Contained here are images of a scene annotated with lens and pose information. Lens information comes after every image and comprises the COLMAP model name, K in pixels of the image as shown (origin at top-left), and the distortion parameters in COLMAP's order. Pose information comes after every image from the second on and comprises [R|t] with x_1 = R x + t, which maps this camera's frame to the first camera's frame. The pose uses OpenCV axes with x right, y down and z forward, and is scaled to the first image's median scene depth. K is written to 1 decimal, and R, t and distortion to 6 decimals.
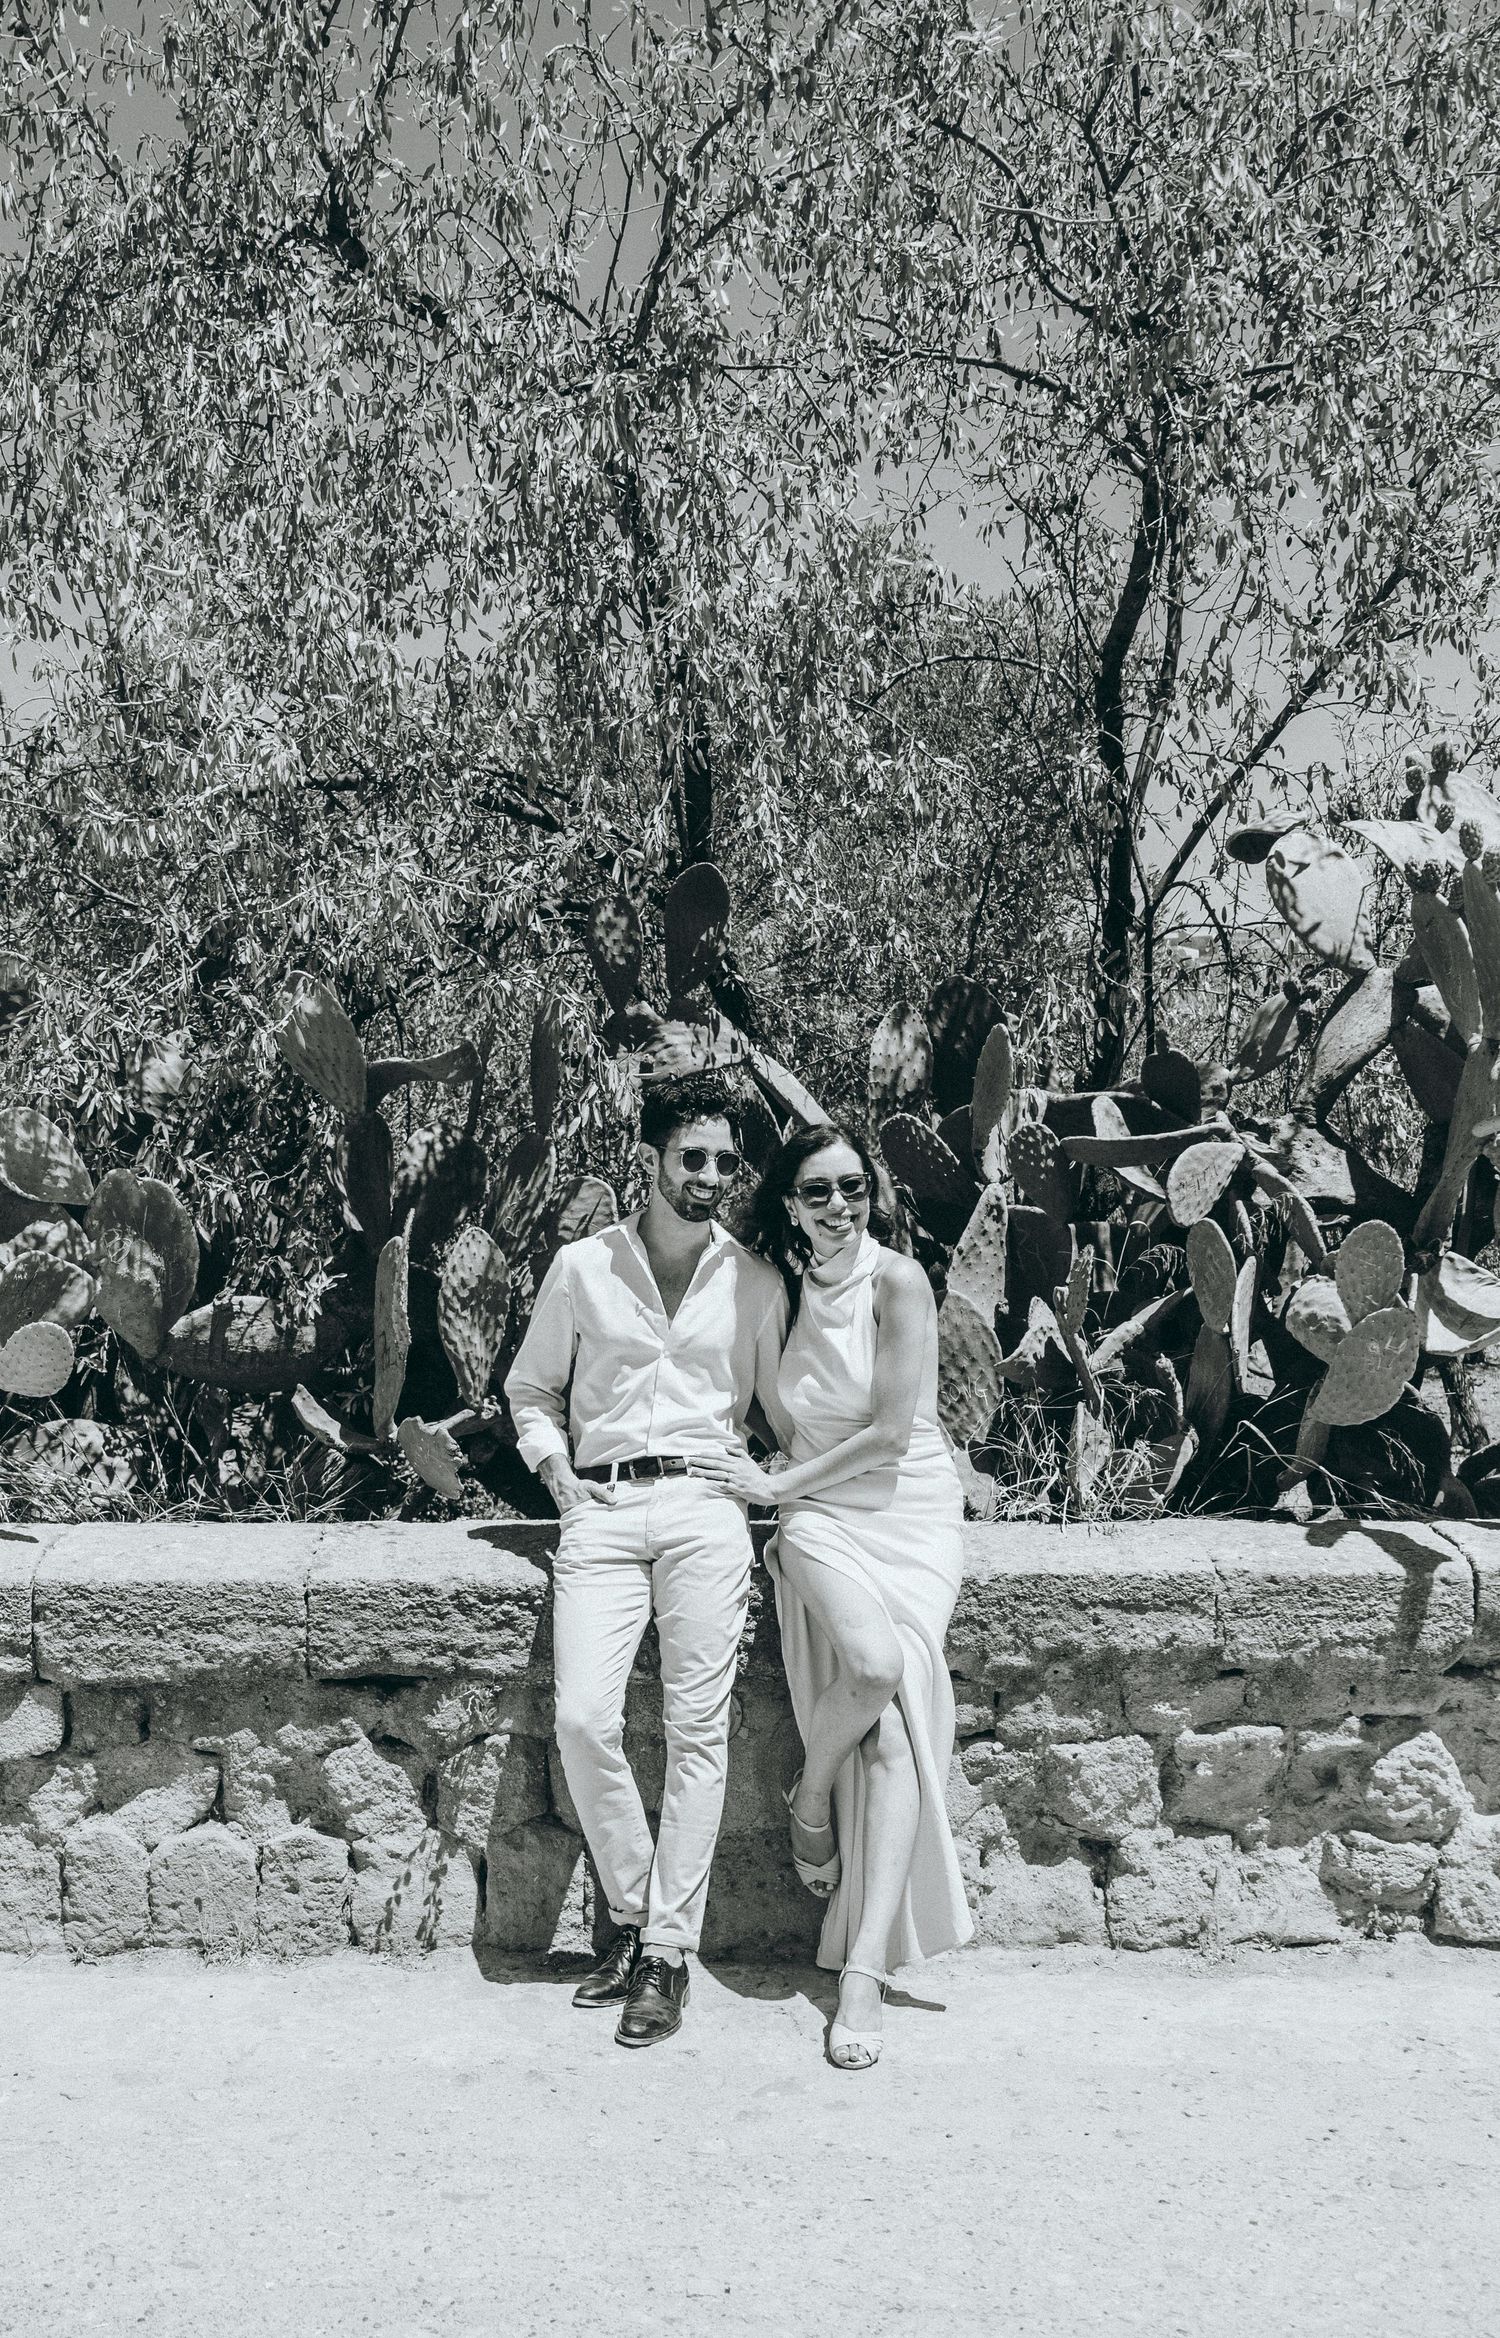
lens RADIAL K [[2982.7, 0, 598.6], [0, 2982.7, 1353.0], [0, 0, 1]] dist [0.171681, -0.009618]
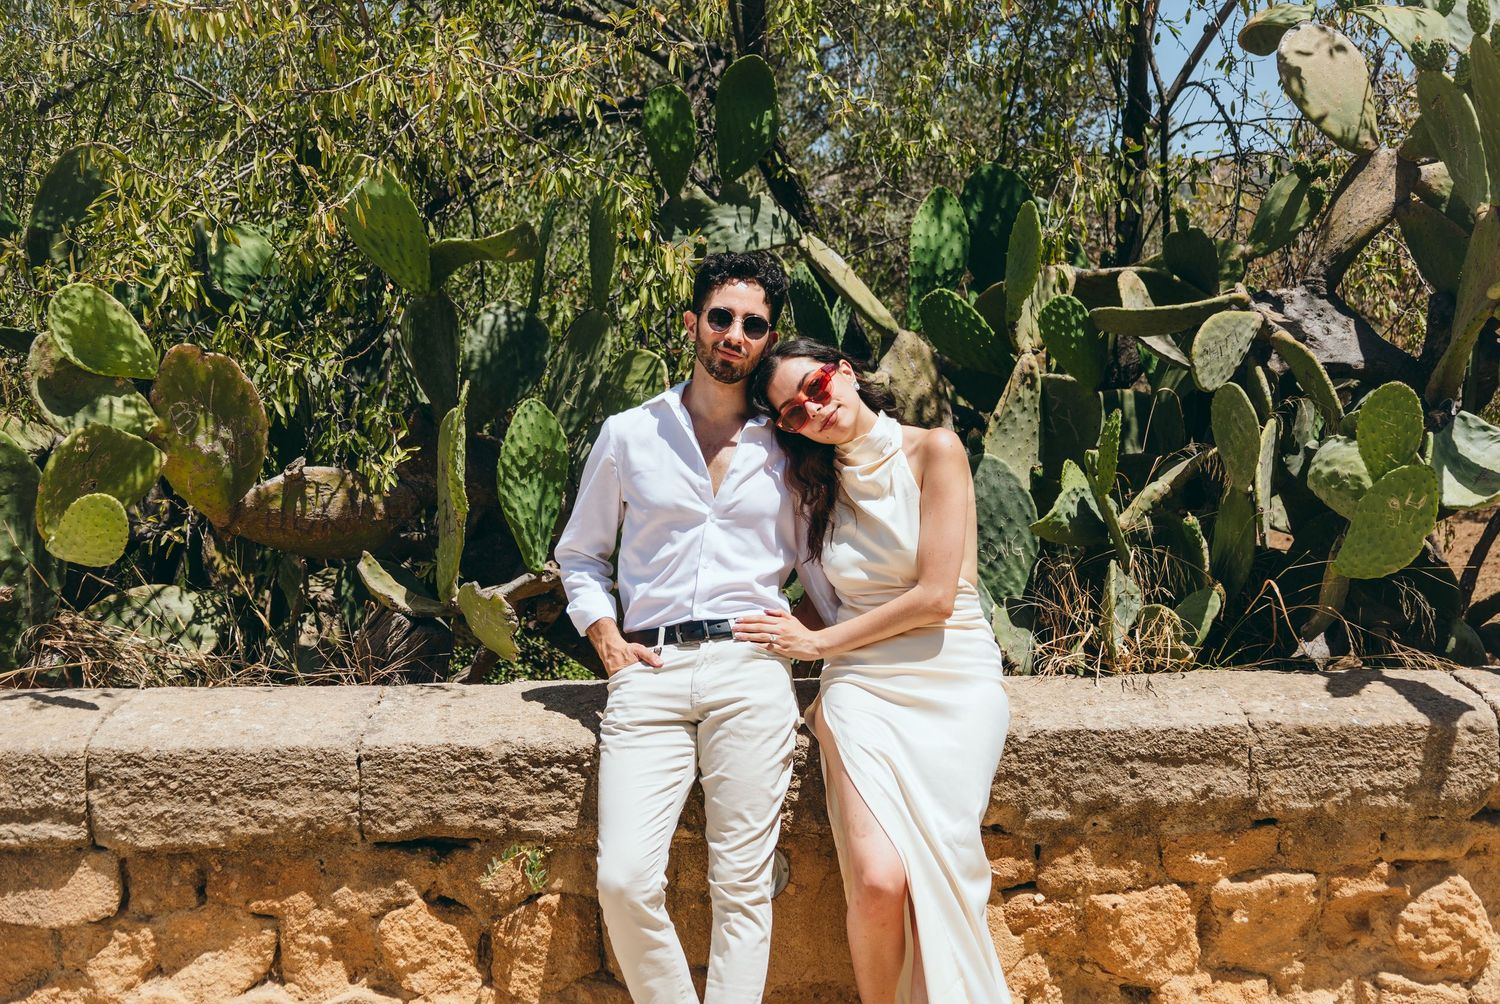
lens RADIAL K [[2245.9, 0, 750.0], [0, 2245.9, 502.0], [0, 0, 1]] dist [0.098993, 0.020649]
pose [[0.999867, -0.011557, 0.011504, 0.026823], [0.011605, 0.999924, -0.004142, -0.001927], [-0.011455, 0.004275, 0.999925, 0.228334]]
